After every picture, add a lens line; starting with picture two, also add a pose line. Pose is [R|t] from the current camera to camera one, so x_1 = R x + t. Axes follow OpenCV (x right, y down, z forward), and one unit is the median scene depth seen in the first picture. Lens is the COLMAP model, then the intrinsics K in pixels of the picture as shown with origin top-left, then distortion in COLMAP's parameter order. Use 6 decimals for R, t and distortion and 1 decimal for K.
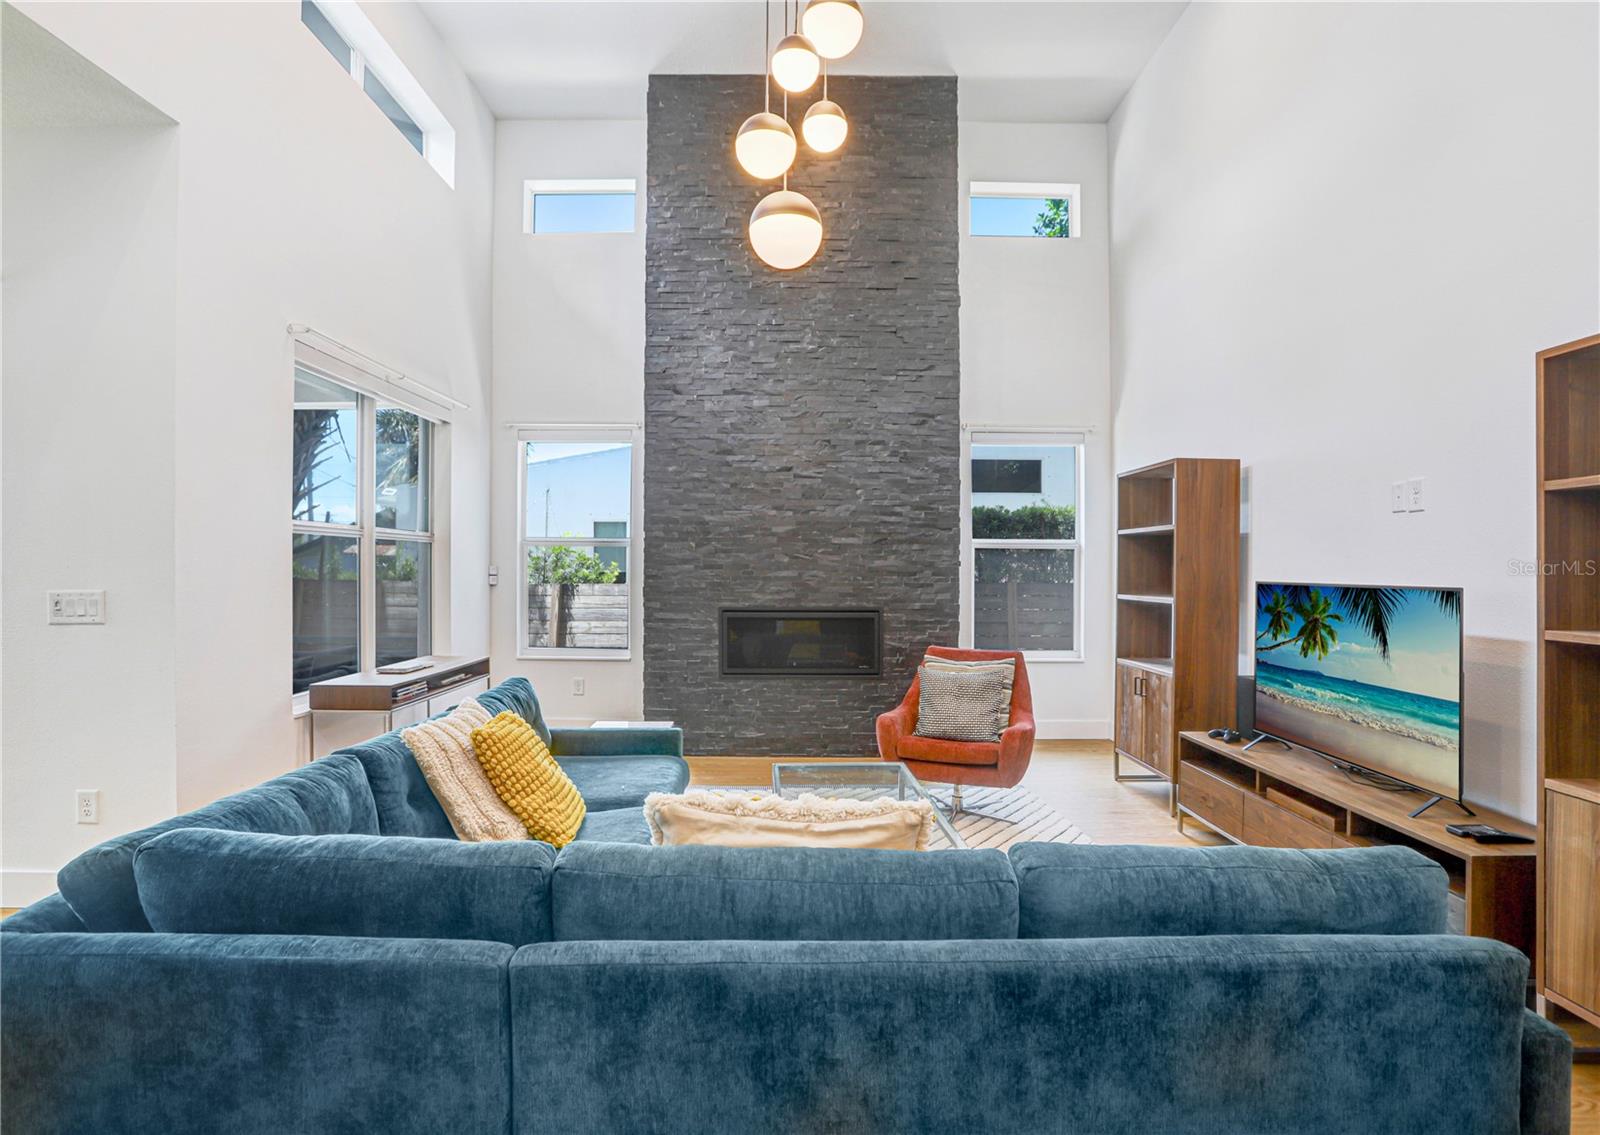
lens RADIAL K [[851.3, 0, 803.6], [0, 851.3, 562.7], [0, 0, 1]] dist [-0.067846, 0.026654]
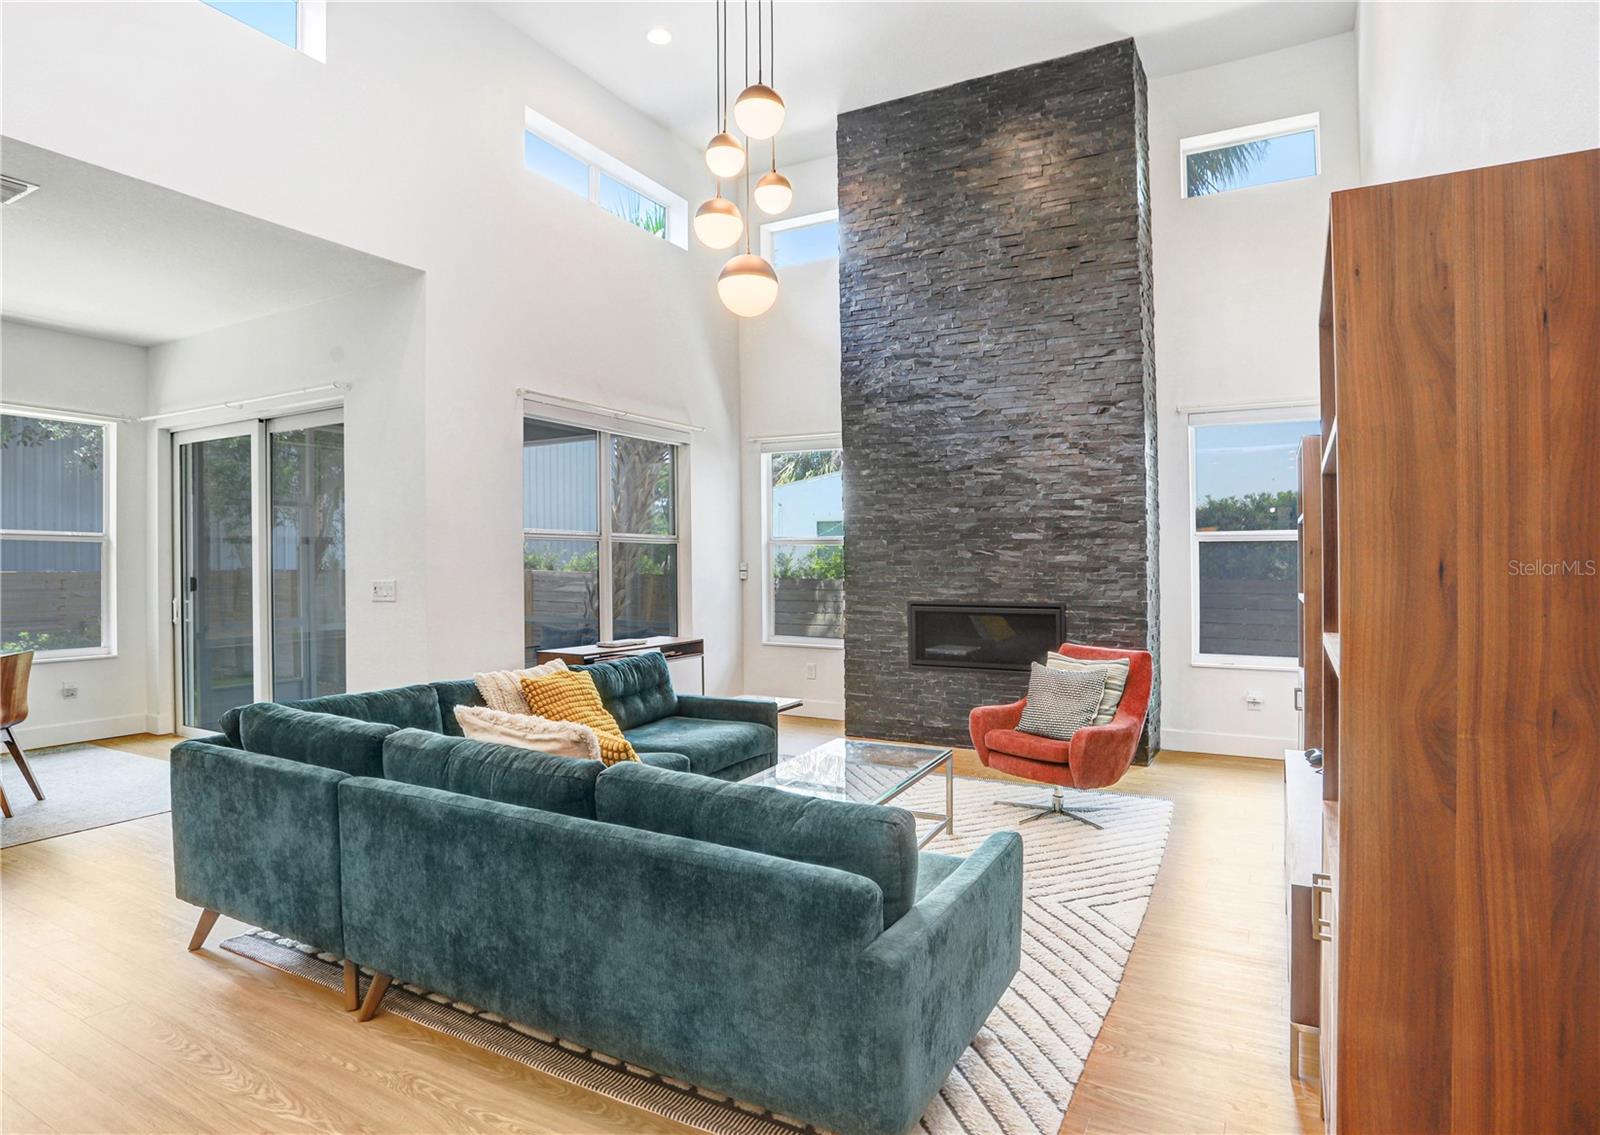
lens RADIAL K [[893.7, 0, 770.4], [0, 893.7, 546.8], [0, 0, 1]] dist [-0.050511, 0.001728]
pose [[0.867425, -0.012643, -0.497407, 0.307672], [0.007823, 0.999900, -0.011773, -0.003517], [0.497506, 0.006321, 0.867438, -0.049269]]
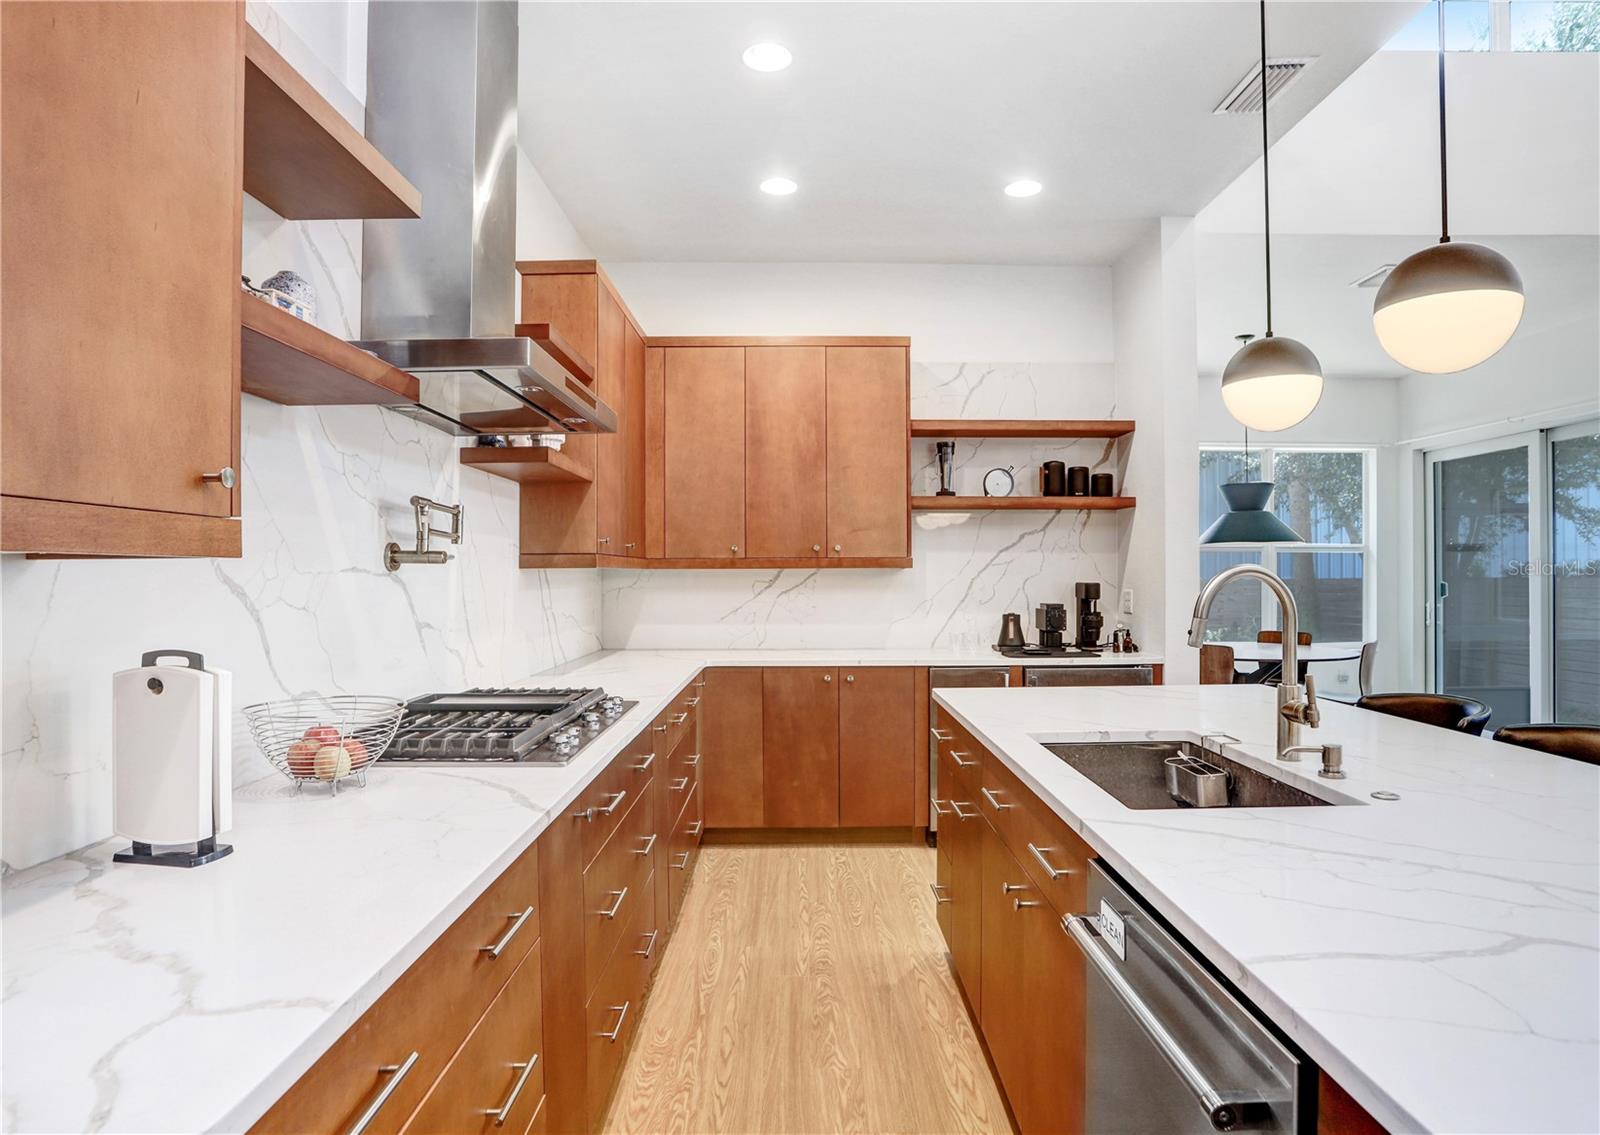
lens RADIAL K [[907.9, 0, 838.6], [0, 907.9, 566.8], [0, 0, 1]] dist [-0.013532, 0.000332]
pose [[0.040358, -0.011799, -0.999116, 0.322786], [0.011394, 0.999871, -0.011347, -0.002264], [0.999120, -0.010926, 0.040487, -0.342734]]
